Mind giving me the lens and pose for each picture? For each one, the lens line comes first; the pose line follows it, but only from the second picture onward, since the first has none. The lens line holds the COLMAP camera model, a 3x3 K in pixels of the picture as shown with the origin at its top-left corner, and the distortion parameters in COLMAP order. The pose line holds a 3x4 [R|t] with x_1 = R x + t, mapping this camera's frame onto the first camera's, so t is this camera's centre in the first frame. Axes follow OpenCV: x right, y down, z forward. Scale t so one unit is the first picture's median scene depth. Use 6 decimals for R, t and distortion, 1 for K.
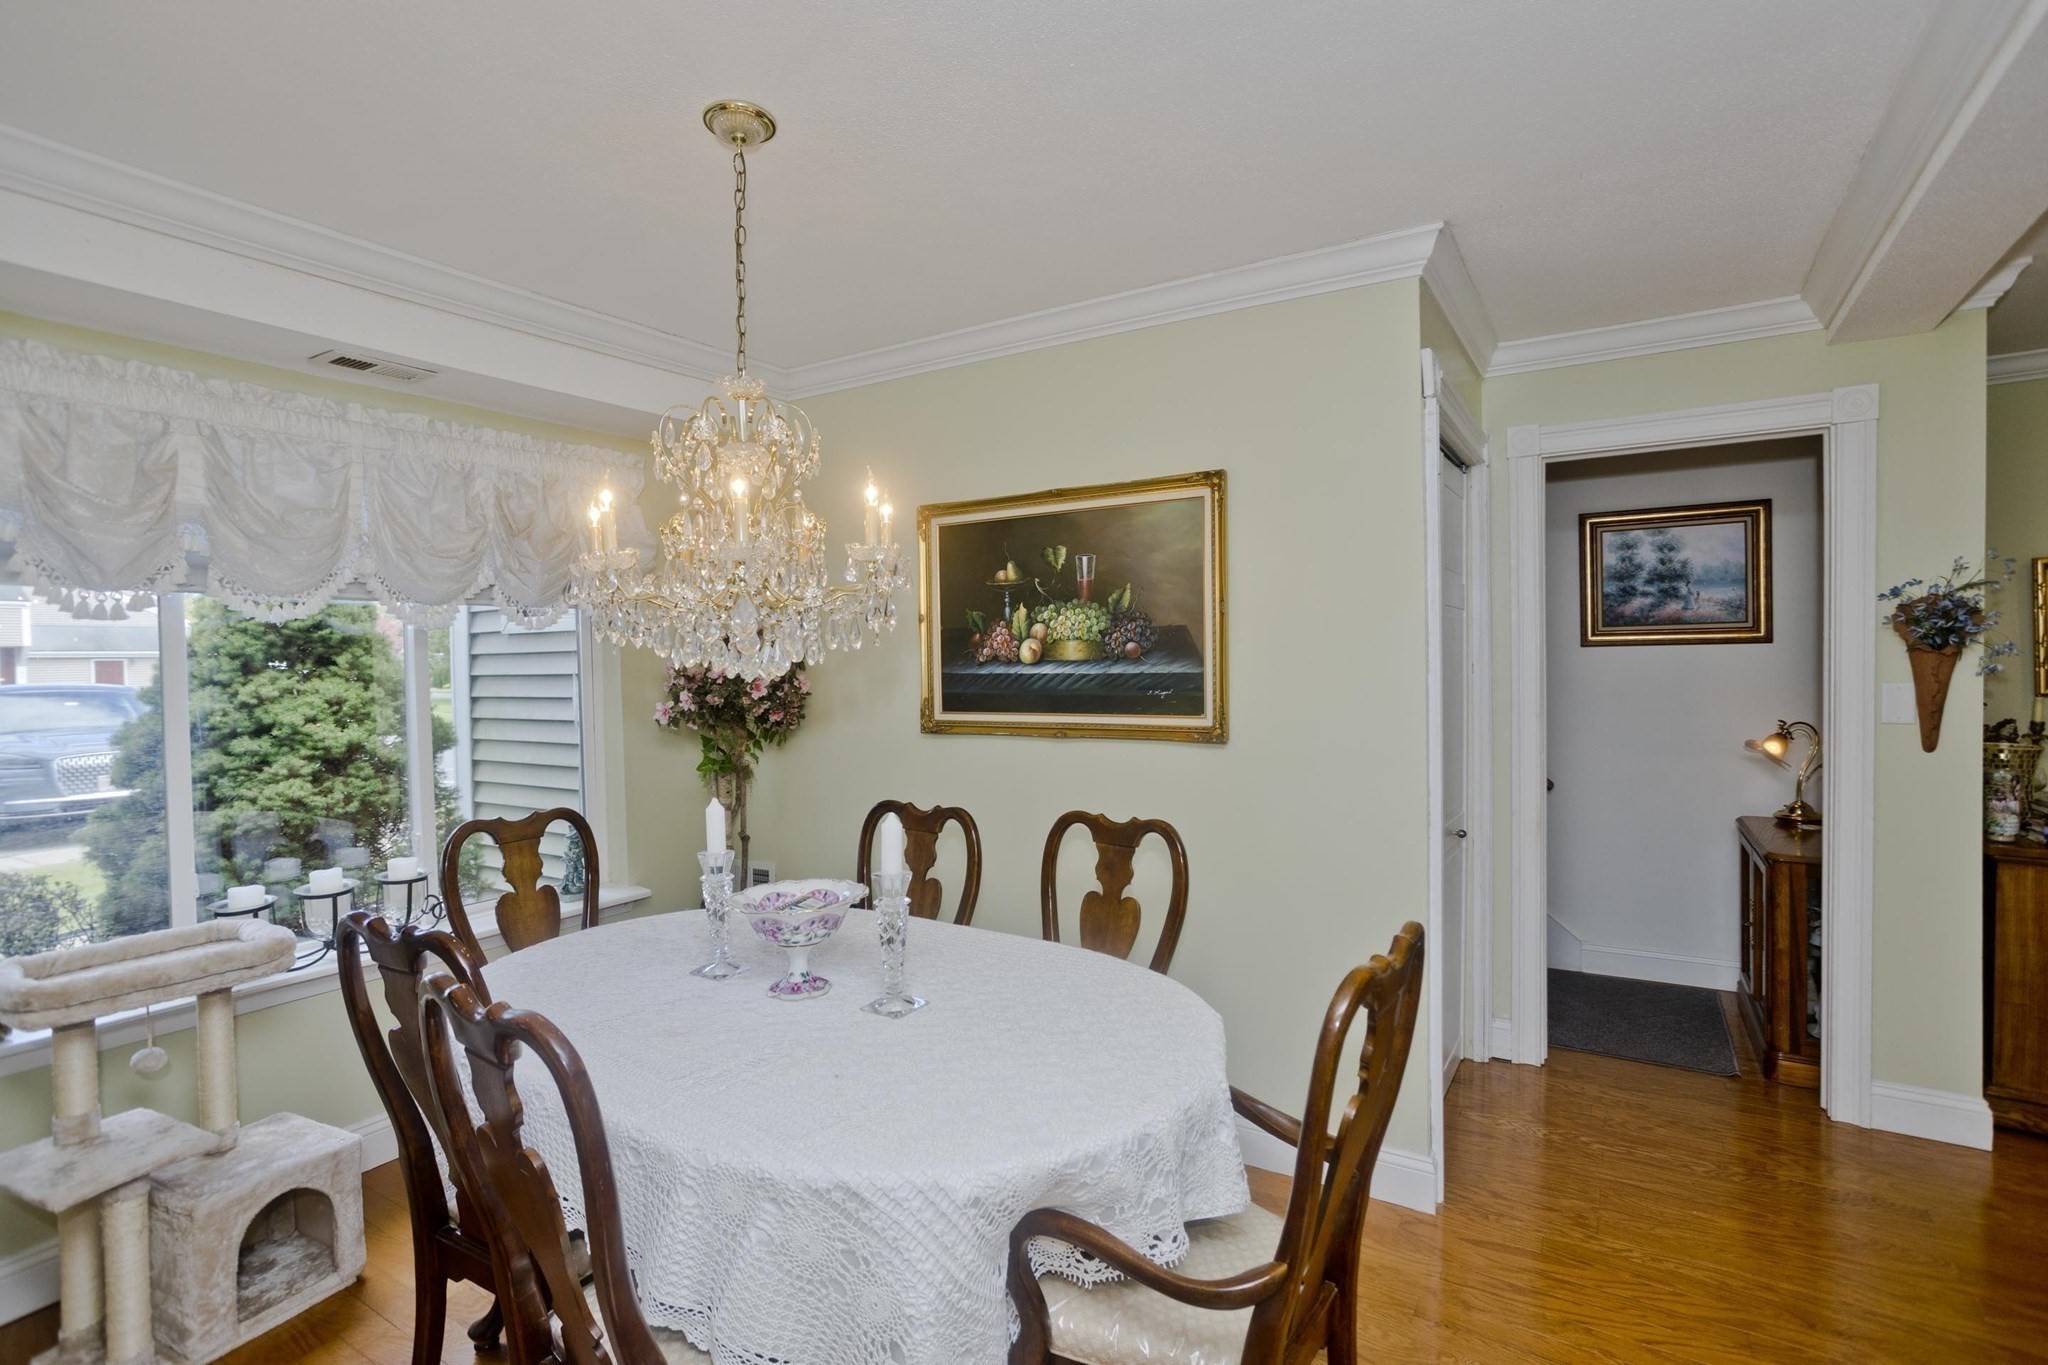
lens RADIAL K [[978.0, 0, 1024.0], [0, 978.0, 682.5], [0, 0, 1]] dist [-0.058735, 0.032471]
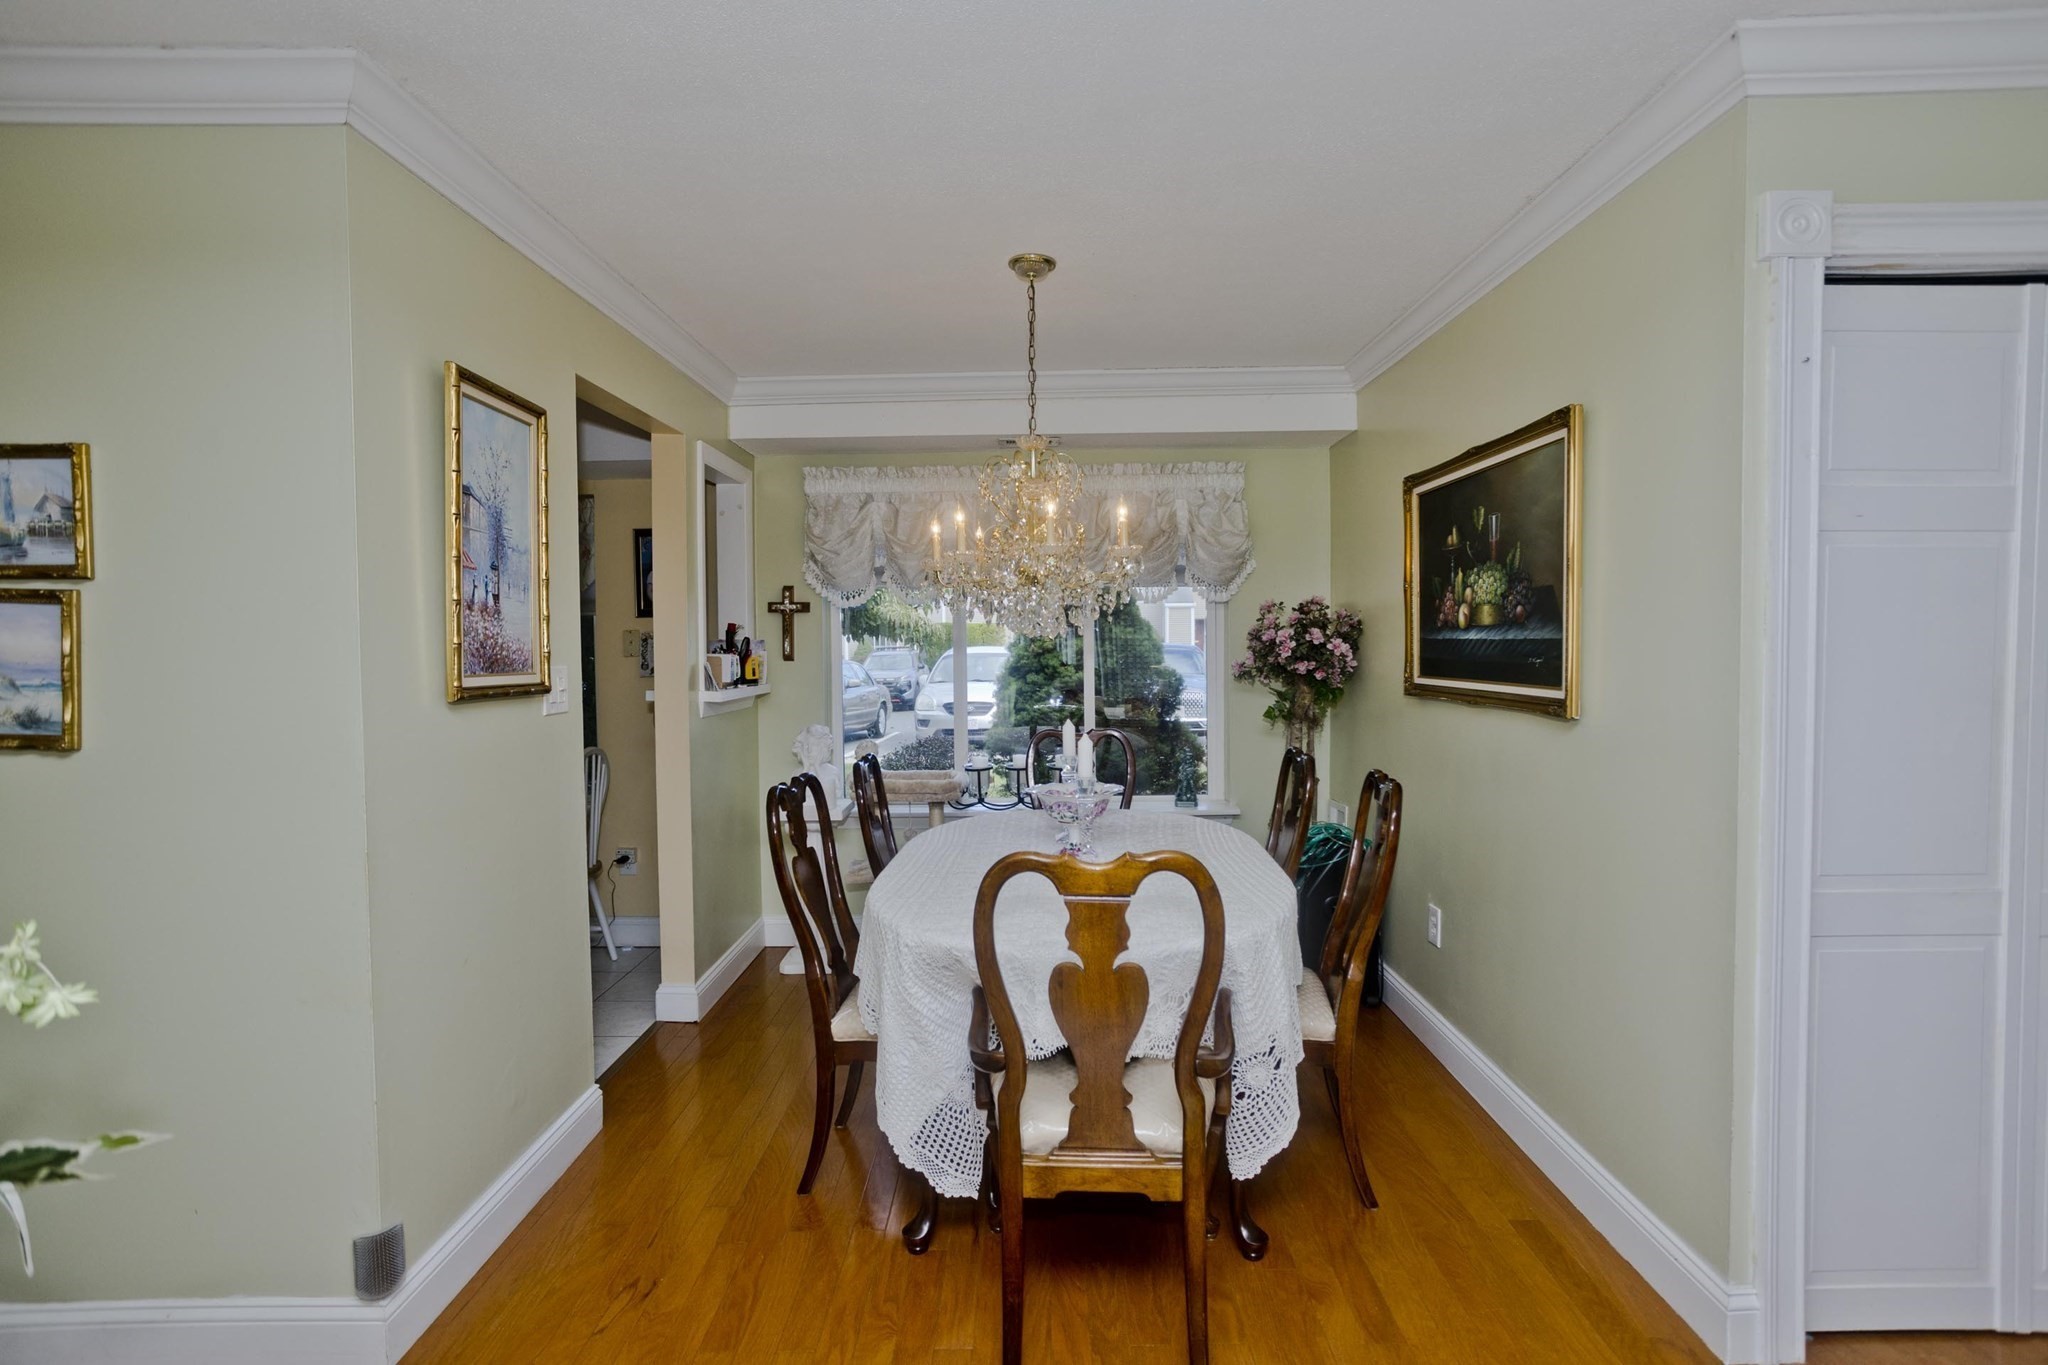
lens RADIAL K [[978.0, 0, 1024.0], [0, 978.0, 682.5], [0, 0, 1]] dist [-0.058735, 0.032471]
pose [[0.519202, 0.047786, -0.853315, 0.620252], [-0.019307, 0.998837, 0.044188, 0.000233], [0.854434, -0.006468, 0.519520, 0.120500]]
